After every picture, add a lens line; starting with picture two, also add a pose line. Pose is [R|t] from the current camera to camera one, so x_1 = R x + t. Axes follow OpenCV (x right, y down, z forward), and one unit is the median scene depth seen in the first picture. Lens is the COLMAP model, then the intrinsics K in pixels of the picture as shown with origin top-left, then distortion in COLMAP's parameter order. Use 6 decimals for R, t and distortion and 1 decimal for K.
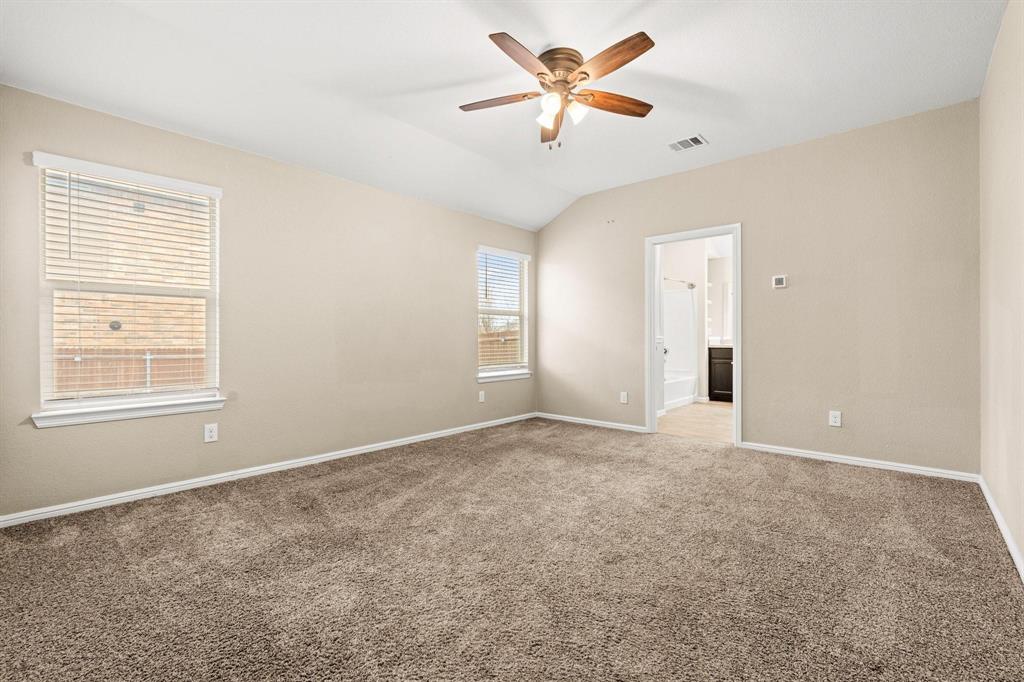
lens RADIAL K [[448.6, 0, 512.0], [0, 448.6, 341.0], [0, 0, 1]] dist [-0.001614, -0.000352]
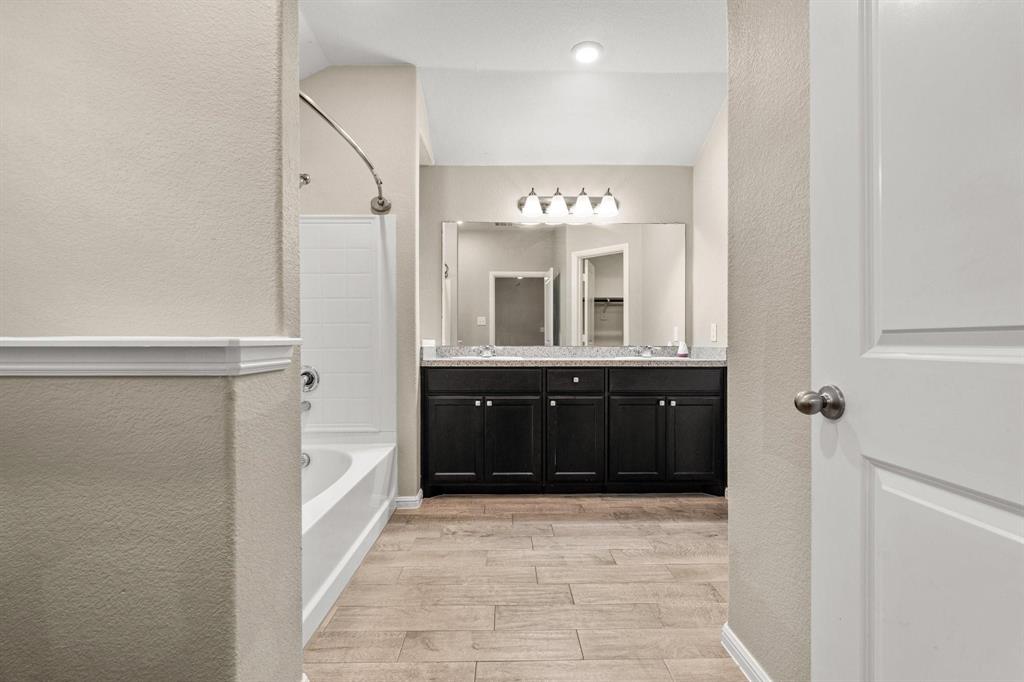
lens RADIAL K [[458.1, 0, 512.0], [0, 458.1, 341.0], [0, 0, 1]] dist [-0.001156, -0.000117]
pose [[0.735190, -0.002620, 0.677855, 0.220227], [-0.000392, 0.999991, 0.004291, -0.010315], [-0.677860, -0.003421, 0.735183, 0.643695]]
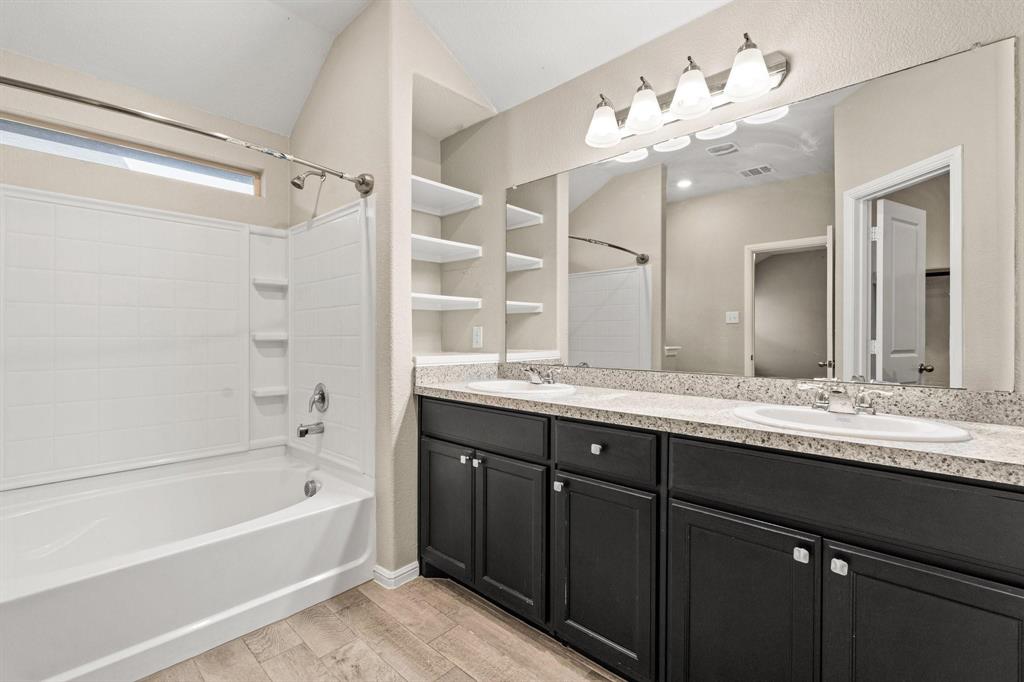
lens RADIAL K [[454.9, 0, 514.9], [0, 454.9, 337.1], [0, 0, 1]] dist [-0.002041, -0.000150]
pose [[0.999545, -0.004299, -0.029852, 0.511866], [0.004499, 0.999968, 0.006647, -0.024501], [0.029822, -0.006778, 0.999532, 0.706173]]
